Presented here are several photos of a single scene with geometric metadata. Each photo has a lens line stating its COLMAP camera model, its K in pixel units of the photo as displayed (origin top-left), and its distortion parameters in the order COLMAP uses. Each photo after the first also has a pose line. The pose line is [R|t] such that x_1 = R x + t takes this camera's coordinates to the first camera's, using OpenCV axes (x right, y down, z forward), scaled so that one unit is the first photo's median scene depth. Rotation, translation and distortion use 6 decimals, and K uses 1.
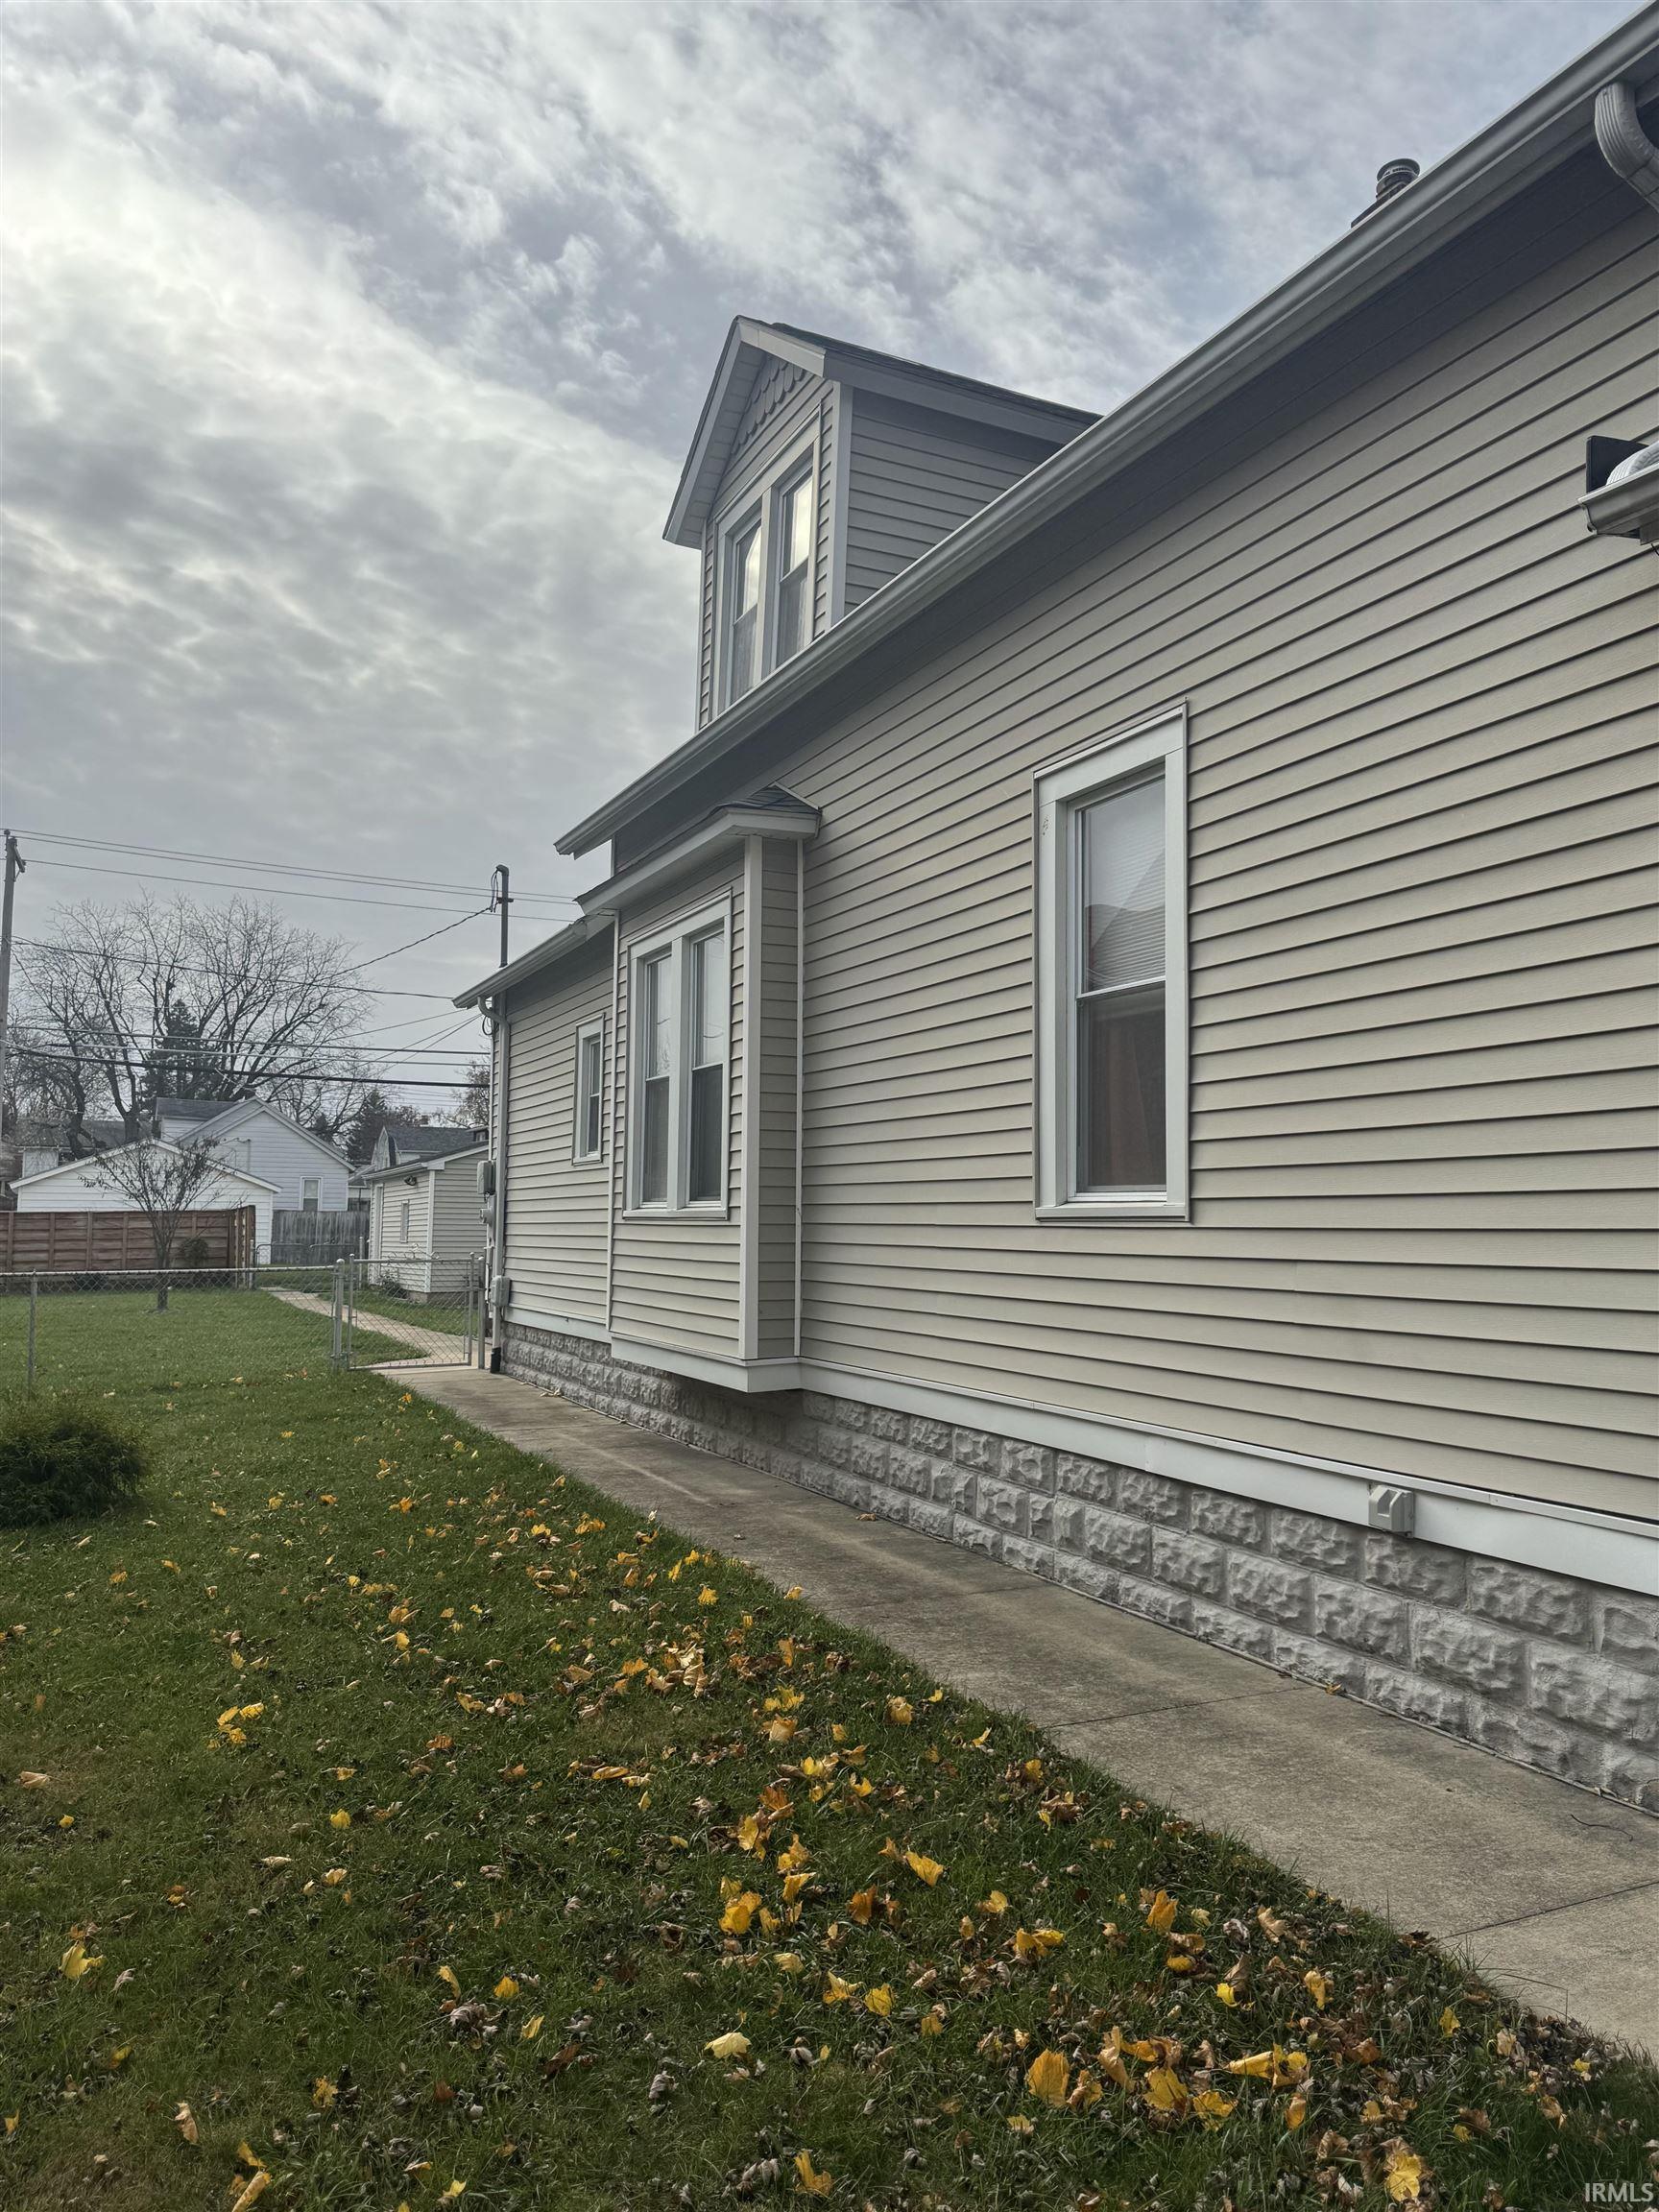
lens RADIAL K [[1578.0, 0, 829.5], [0, 1578.0, 1106.0], [0, 0, 1]] dist [0.094549, -0.090388]
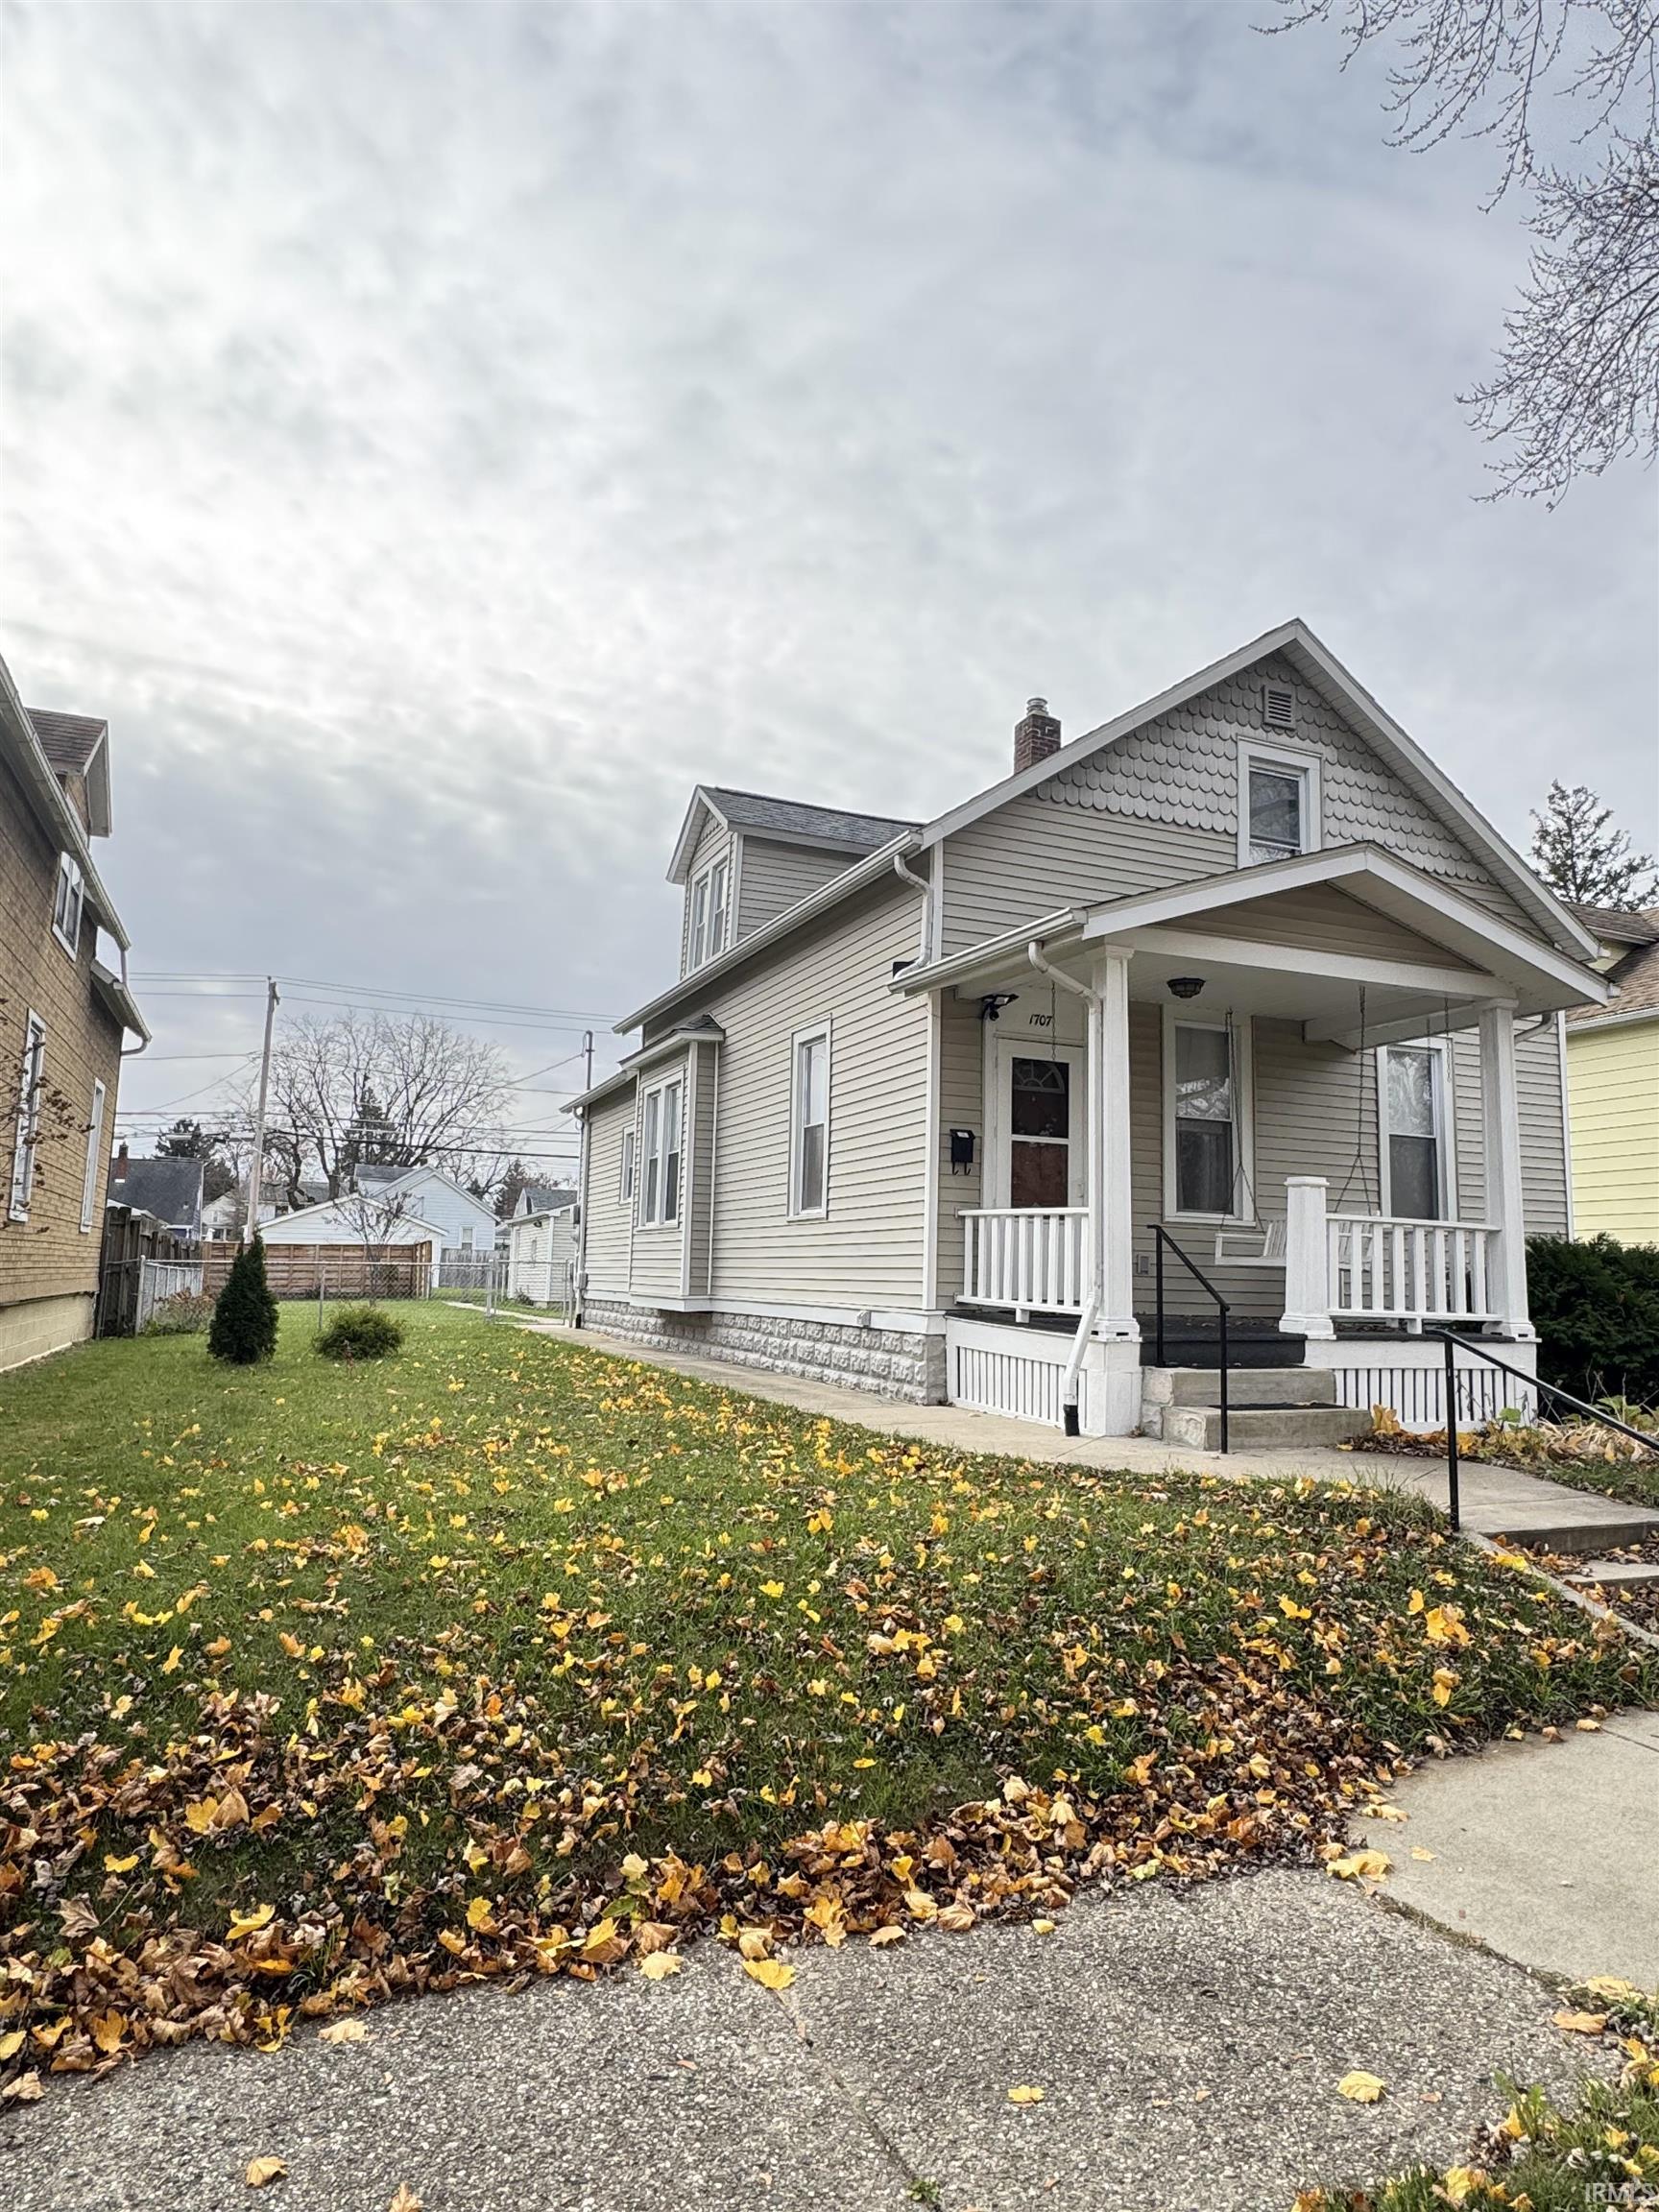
lens RADIAL K [[1333.8, 0, 829.5], [0, 1333.8, 1106.0], [0, 0, 1]] dist [0.001375, 0.000380]
pose [[0.998710, 0.009723, -0.049834, 0.126305], [-0.012359, 0.998526, -0.052854, 0.001826], [0.049247, 0.053401, 0.997358, -0.420331]]
